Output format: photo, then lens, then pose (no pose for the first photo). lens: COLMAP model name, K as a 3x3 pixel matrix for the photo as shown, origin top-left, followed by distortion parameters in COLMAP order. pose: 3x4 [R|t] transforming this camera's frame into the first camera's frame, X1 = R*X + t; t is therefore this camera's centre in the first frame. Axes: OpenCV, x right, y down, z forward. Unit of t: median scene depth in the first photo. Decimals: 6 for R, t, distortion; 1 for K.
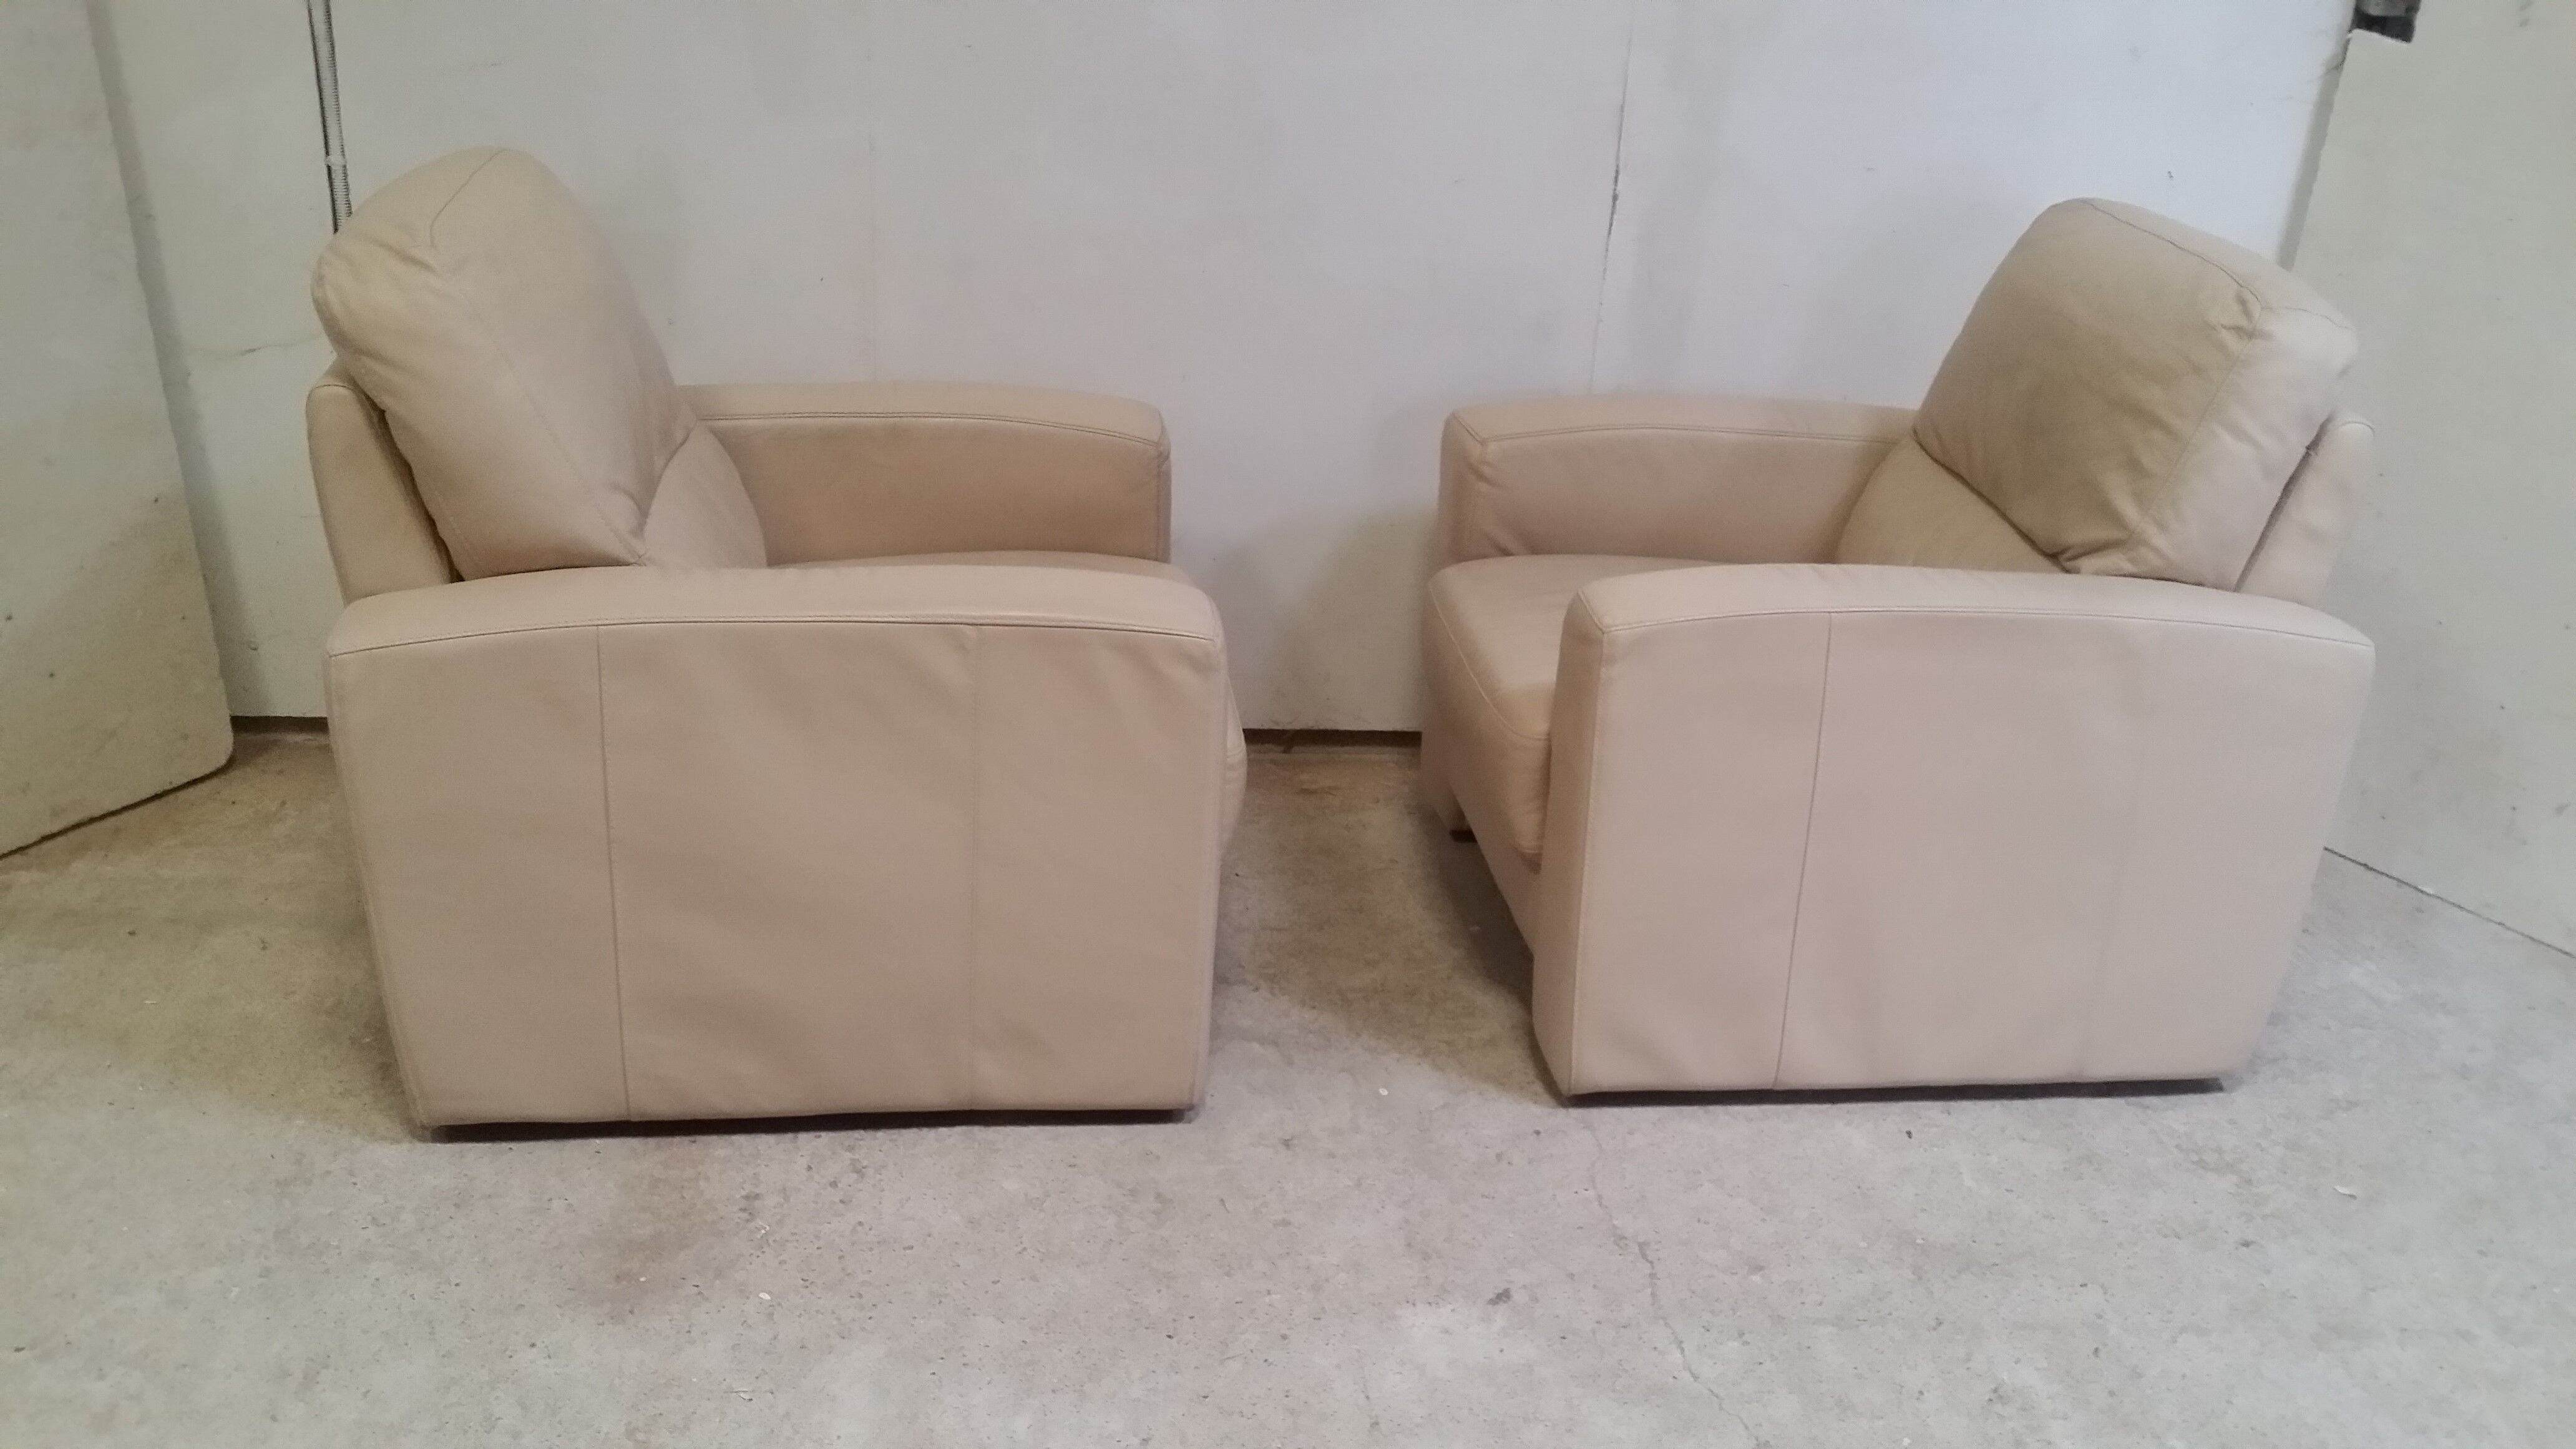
lens RADIAL K [[2323.1, 0, 1289.8], [0, 2323.1, 763.6], [0, 0, 1]] dist [0.110852, -0.246945]
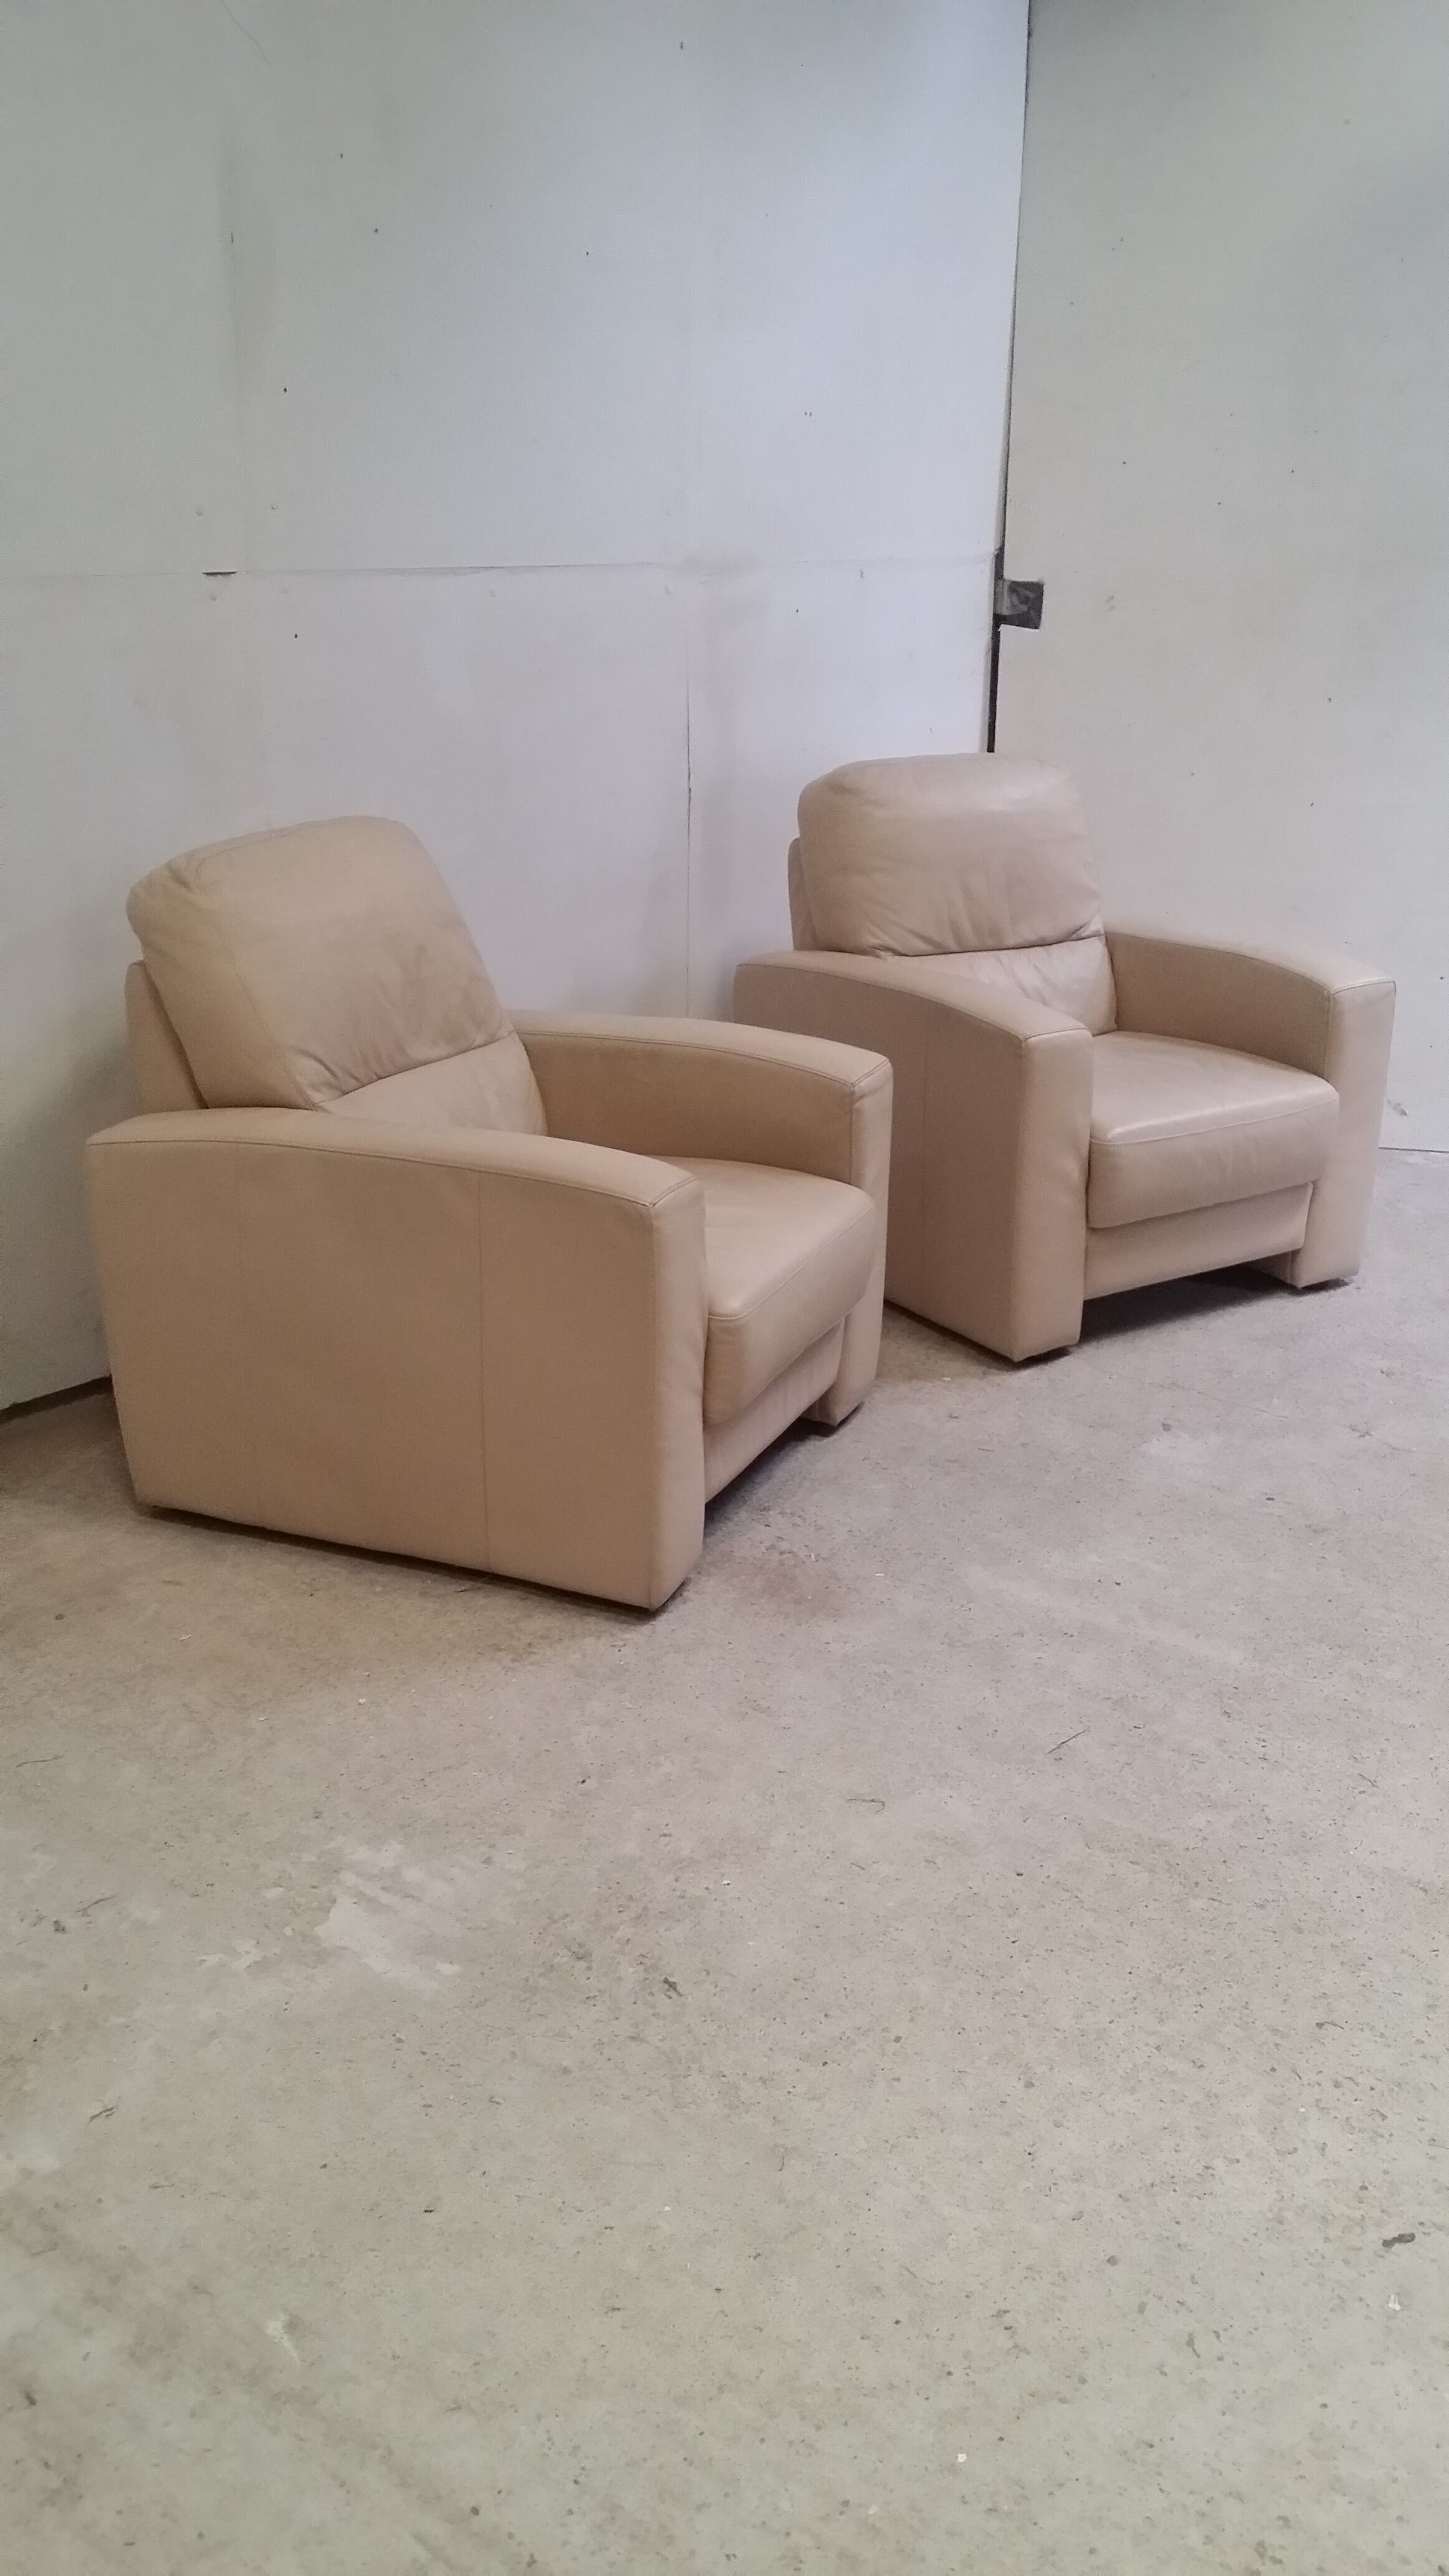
lens RADIAL K [[2302.5, 0, 777.7], [0, 2302.5, 1295.3], [0, 0, 1]] dist [0.106920, -0.225623]
pose [[0.713030, -0.278765, 0.643334, -1.081553], [0.304209, 0.949699, 0.074352, -0.057184], [-0.631700, 0.142693, 0.761967, -0.059614]]
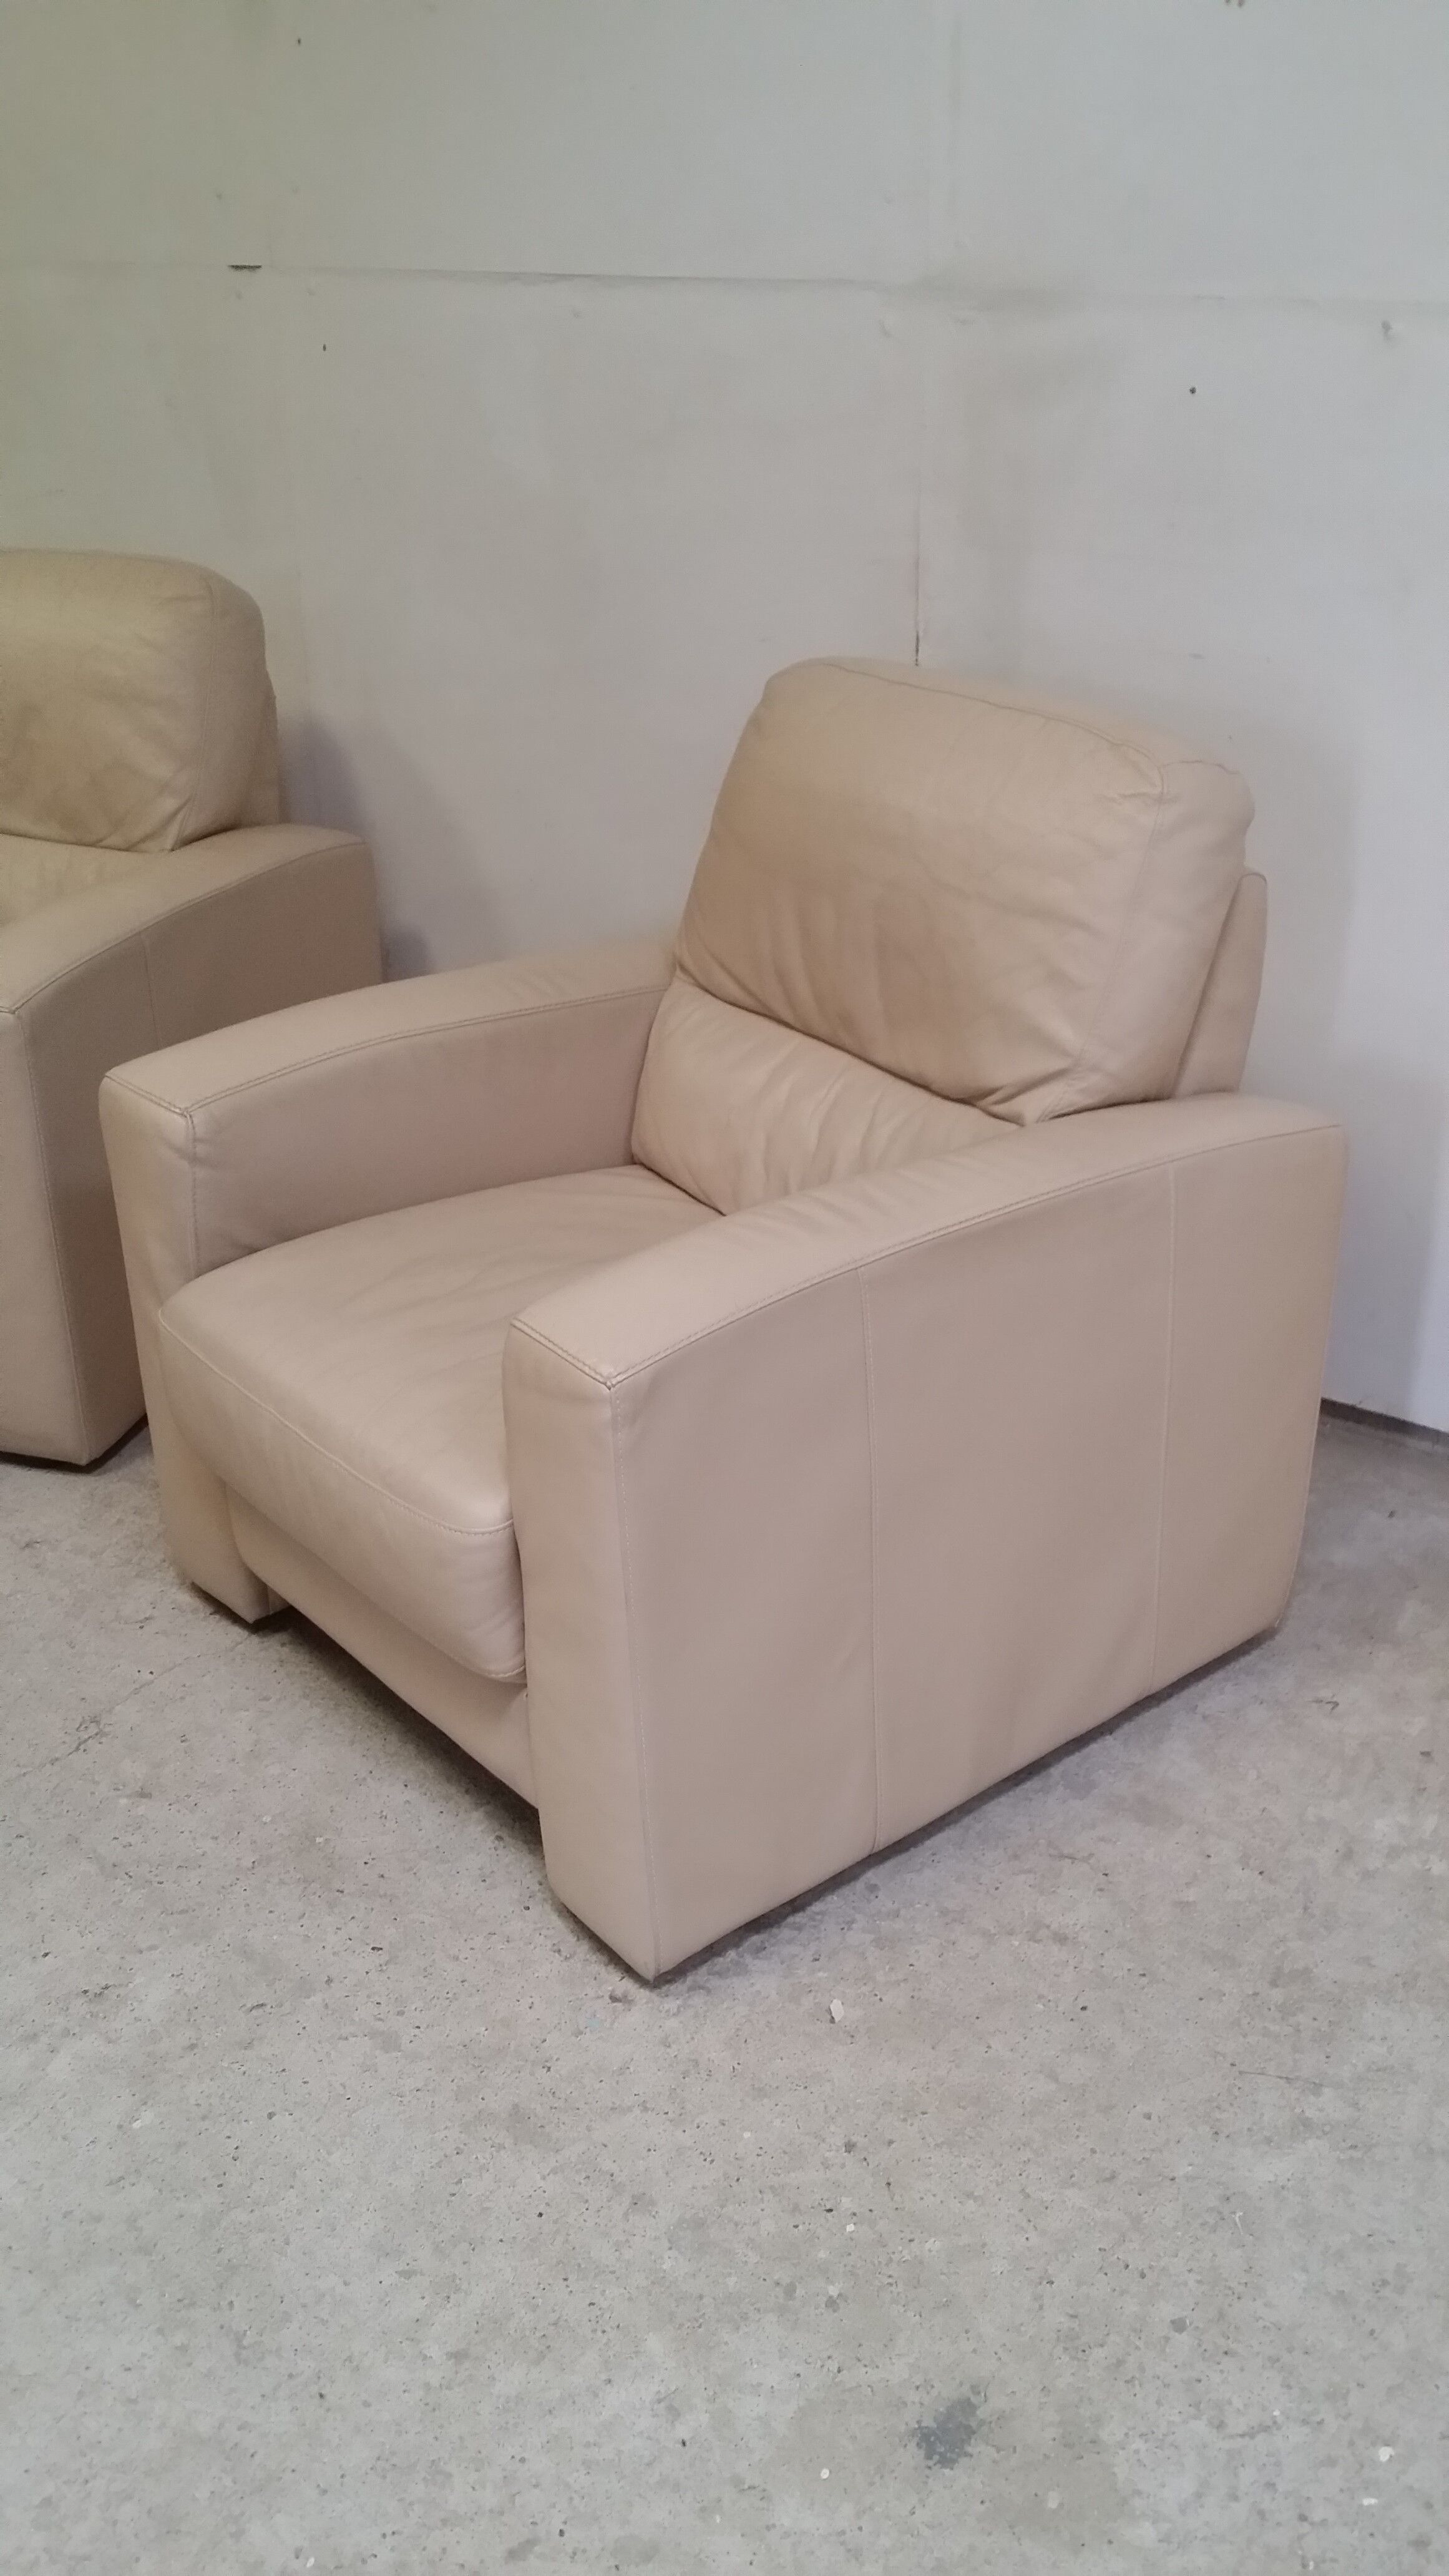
lens RADIAL K [[2323.1, 0, 768.0], [0, 2323.1, 1292.0], [0, 0, 1]] dist [0.110852, -0.246945]
pose [[0.761523, 0.221304, -0.609185, 0.911438], [-0.217211, 0.972689, 0.081828, -0.105629], [0.610657, 0.070008, 0.788795, 0.413936]]
